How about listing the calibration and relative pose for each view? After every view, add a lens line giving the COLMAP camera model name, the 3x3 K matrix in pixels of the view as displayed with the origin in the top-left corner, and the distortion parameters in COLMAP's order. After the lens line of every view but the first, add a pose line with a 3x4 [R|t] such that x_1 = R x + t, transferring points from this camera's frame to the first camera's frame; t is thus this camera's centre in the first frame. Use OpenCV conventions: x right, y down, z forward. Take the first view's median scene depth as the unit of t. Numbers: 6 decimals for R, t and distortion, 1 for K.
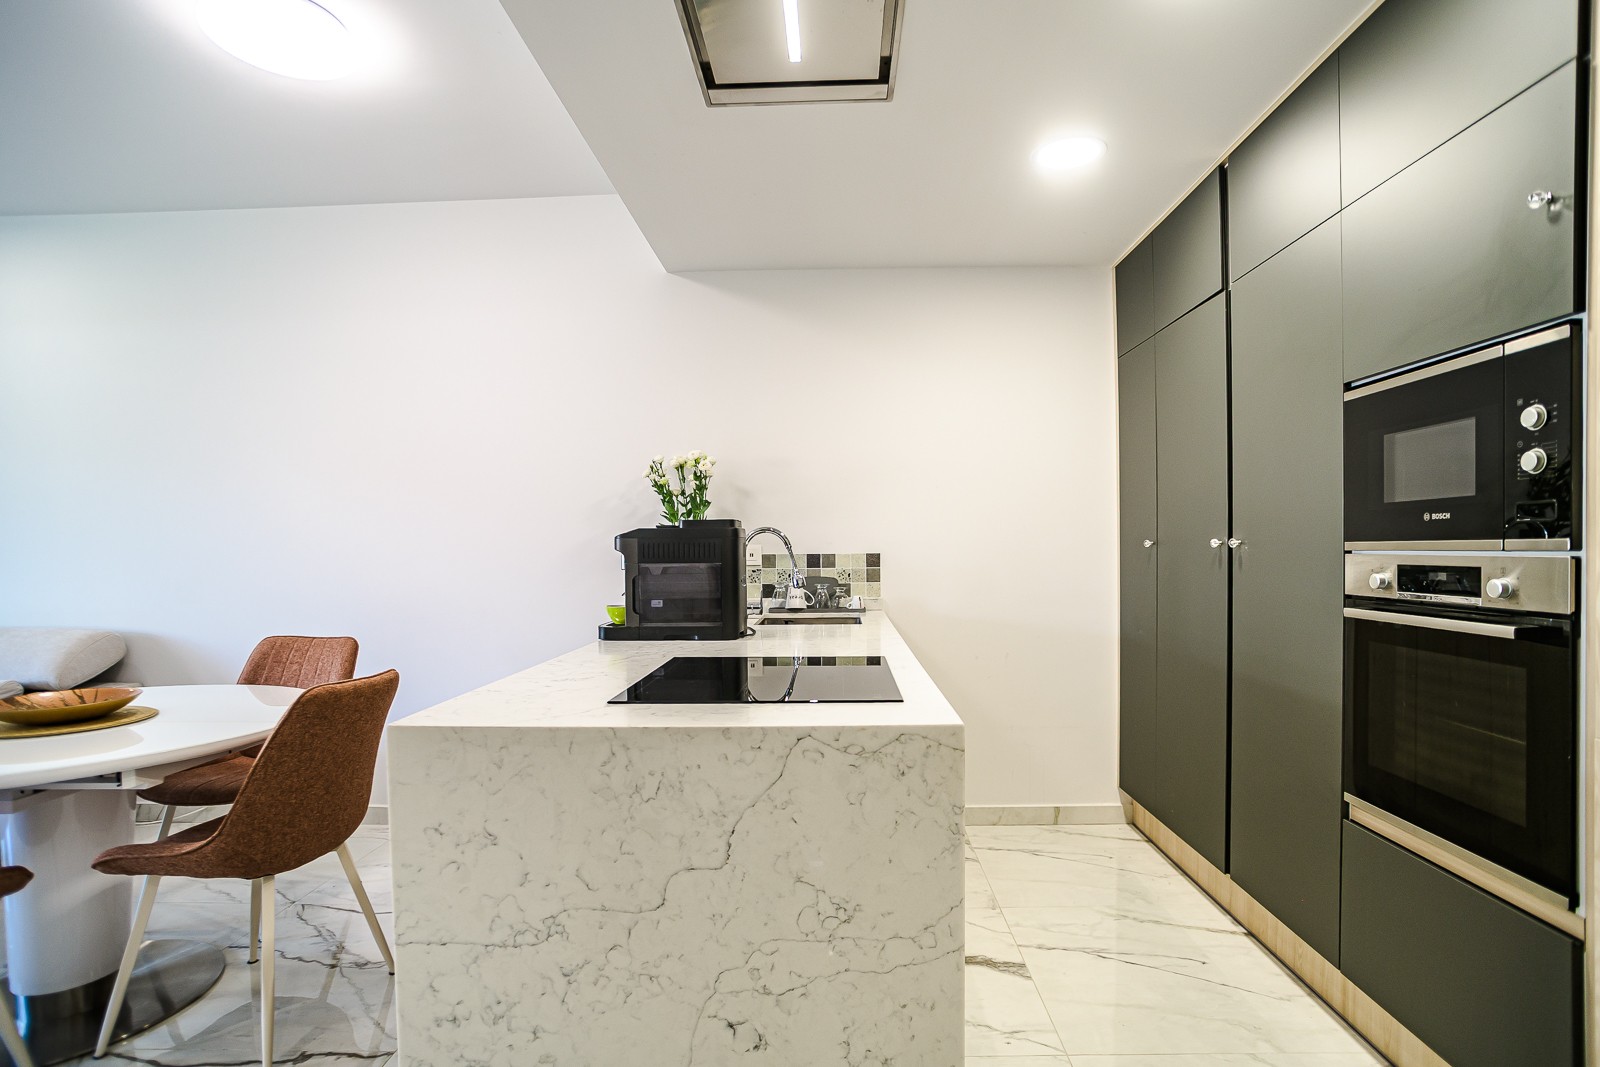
lens RADIAL K [[821.3, 0, 792.6], [0, 821.3, 546.6], [0, 0, 1]] dist [-0.054028, 0.000648]
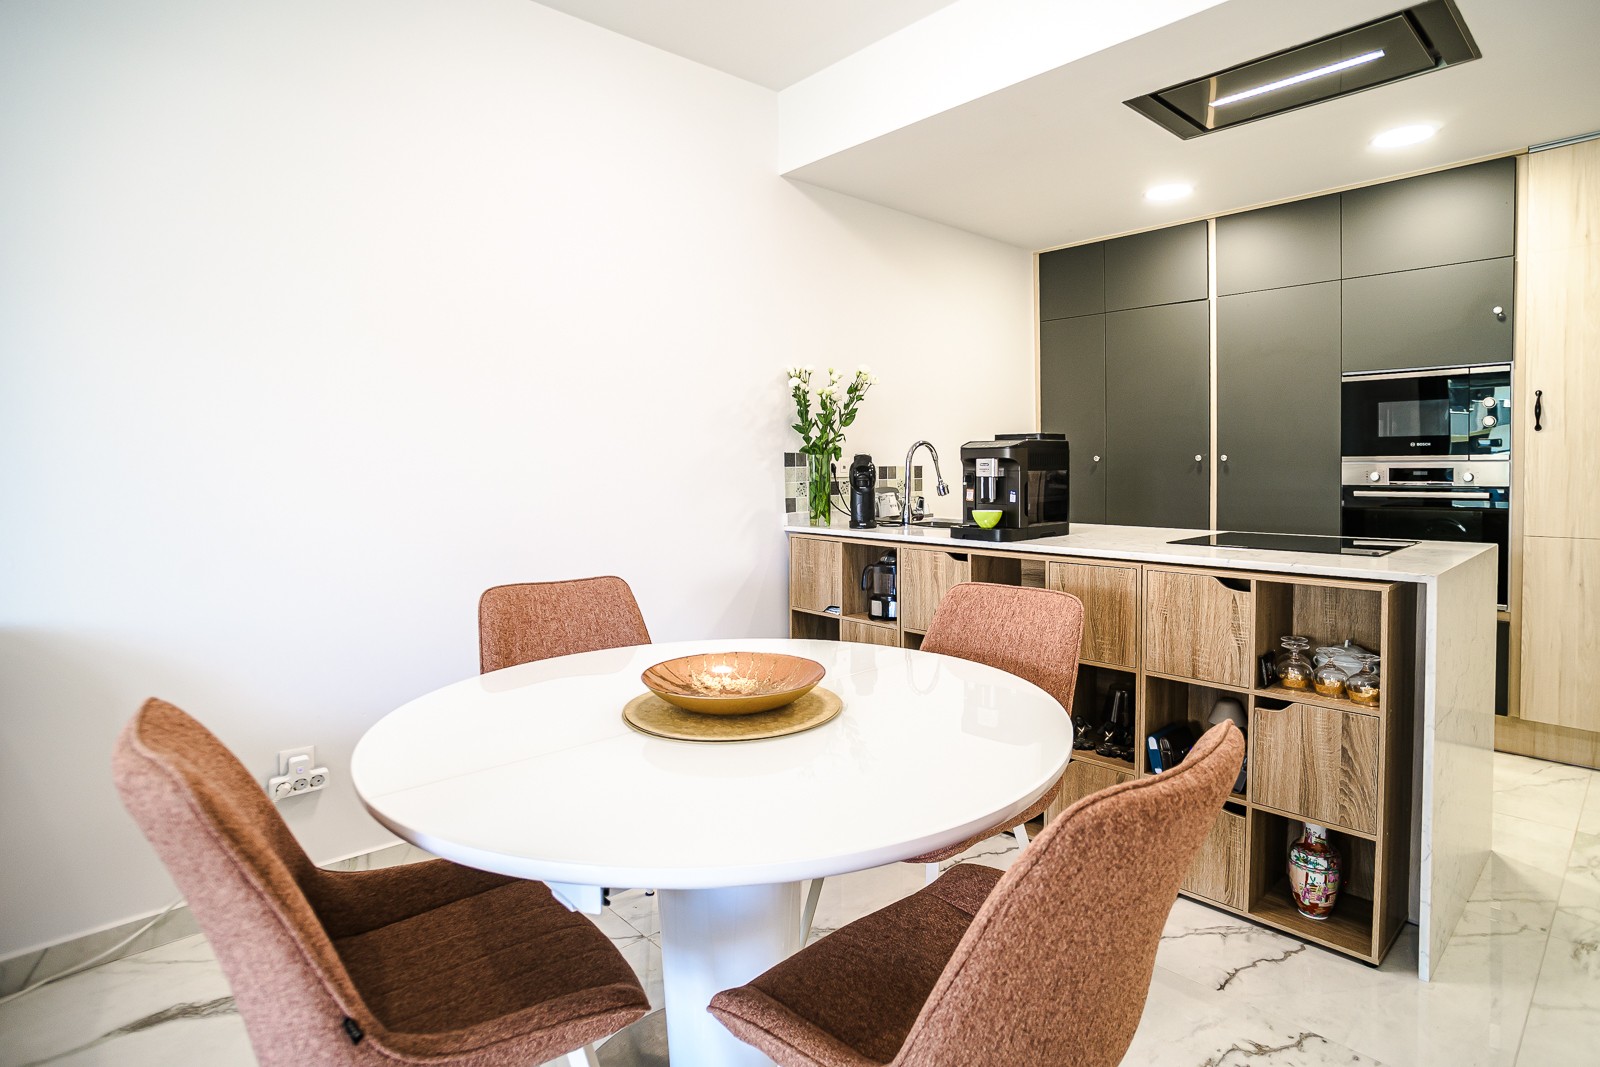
lens RADIAL K [[821.3, 0, 846.2], [0, 821.3, 483.3], [0, 0, 1]] dist [-0.054028, 0.000648]
pose [[0.693477, -0.012879, 0.720364, -1.149255], [0.000161, 0.999843, 0.017720, 0.017408], [-0.720479, -0.012172, 0.693370, 0.406819]]
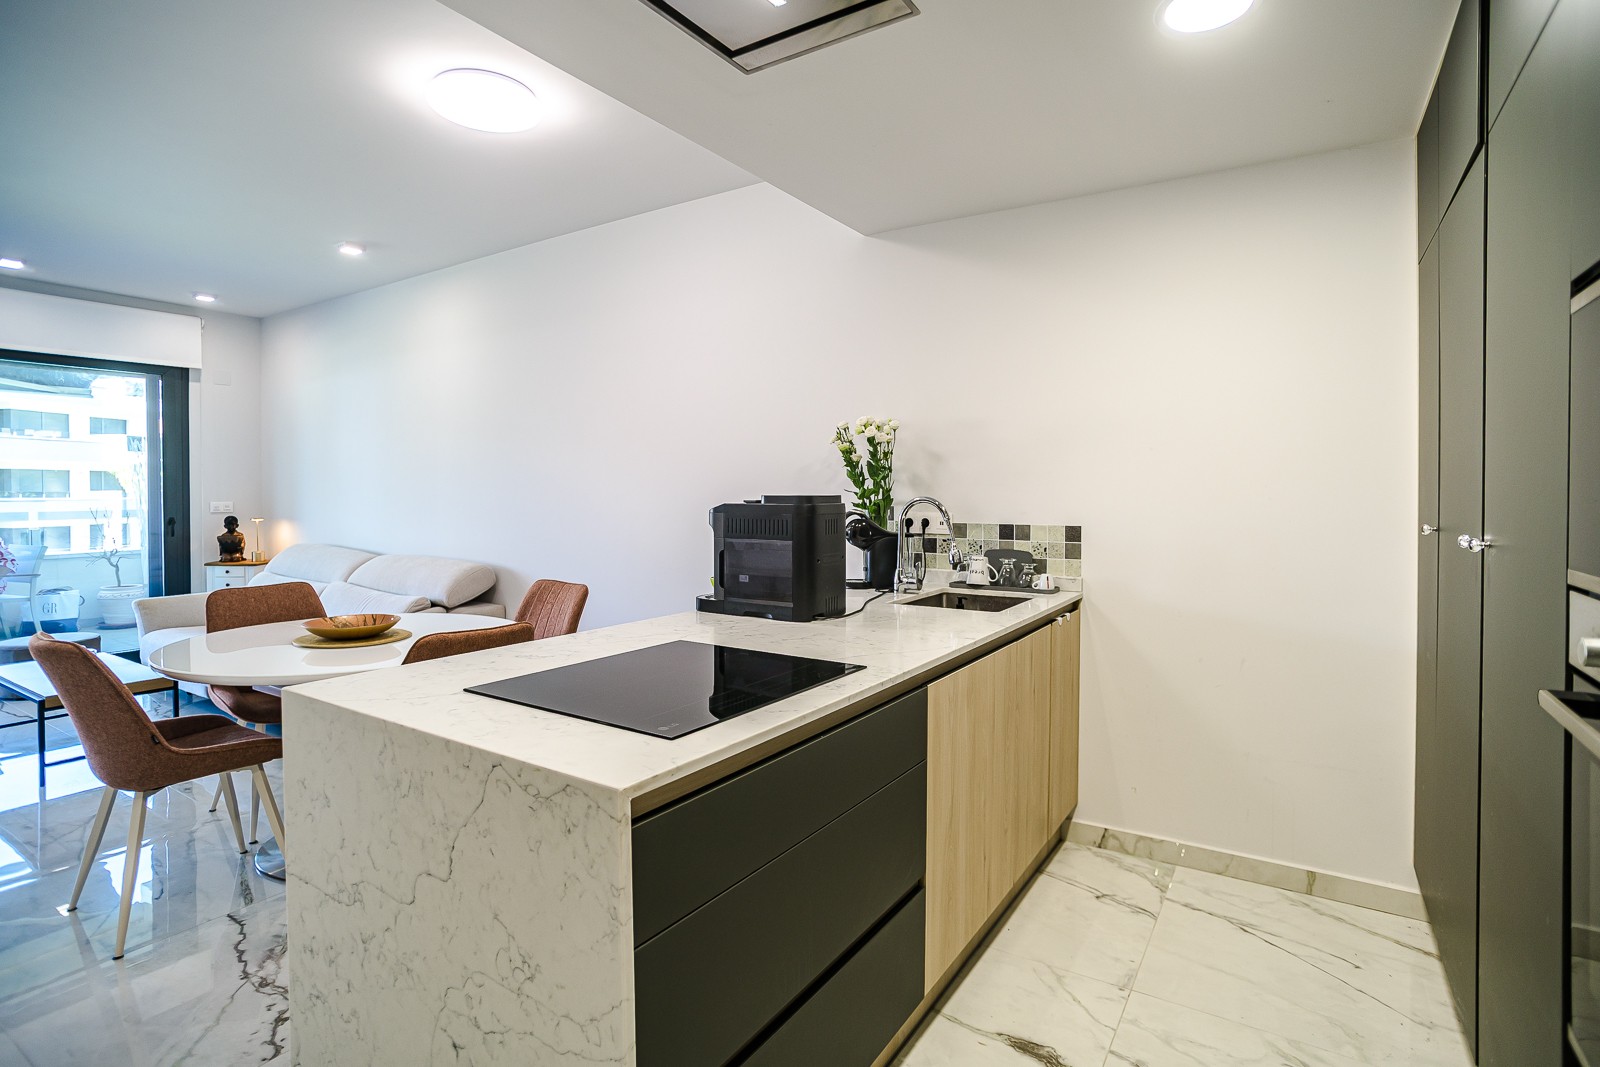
lens RADIAL K [[773.3, 0, 798.1], [0, 773.3, 488.1], [0, 0, 1]] dist [-0.036376, 0.005479]
pose [[0.860071, 0.007790, -0.510116, 0.380392], [-0.008674, 0.999962, 0.000647, -0.042993], [0.510101, 0.003868, 0.860106, 0.218192]]
